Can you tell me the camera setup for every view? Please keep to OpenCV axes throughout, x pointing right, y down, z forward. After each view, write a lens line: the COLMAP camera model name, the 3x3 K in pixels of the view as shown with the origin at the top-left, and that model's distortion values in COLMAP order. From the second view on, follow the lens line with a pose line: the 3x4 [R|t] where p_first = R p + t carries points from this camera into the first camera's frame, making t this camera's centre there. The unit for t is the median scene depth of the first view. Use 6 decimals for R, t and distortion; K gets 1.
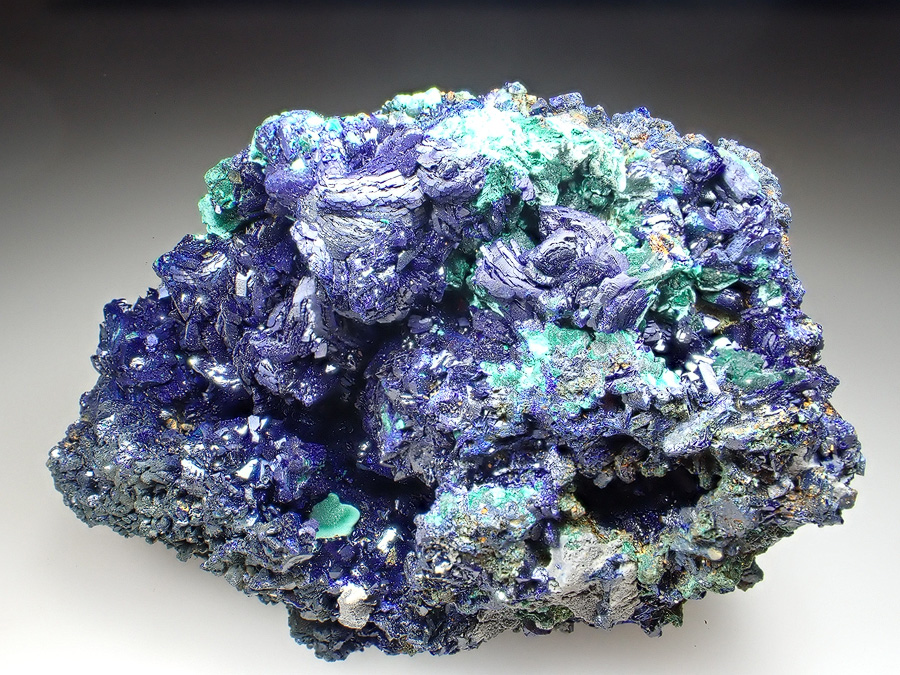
lens RADIAL K [[788.8, 0, 450.0], [0, 788.8, 339.4], [0, 0, 1]] dist [-0.032520, -0.013580]
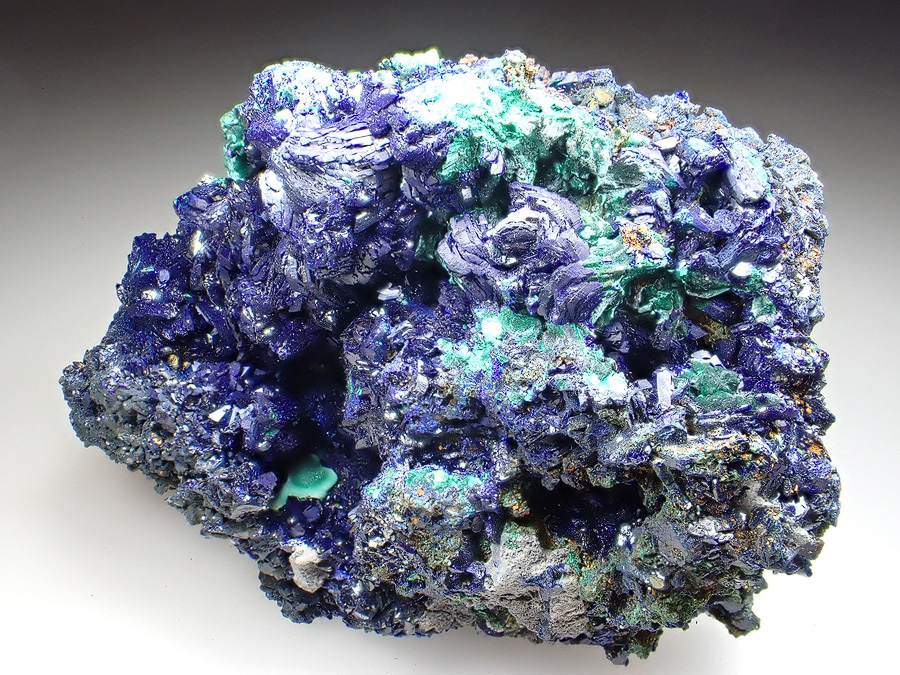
lens RADIAL K [[844.9, 0, 450.1], [0, 844.9, 337.0], [0, 0, 1]] dist [-0.048538, 0.000000]
pose [[0.973835, 0.142545, -0.176995, 0.232411], [-0.139848, 0.989786, 0.027684, -0.002971], [0.179133, -0.002207, 0.983822, -0.008722]]
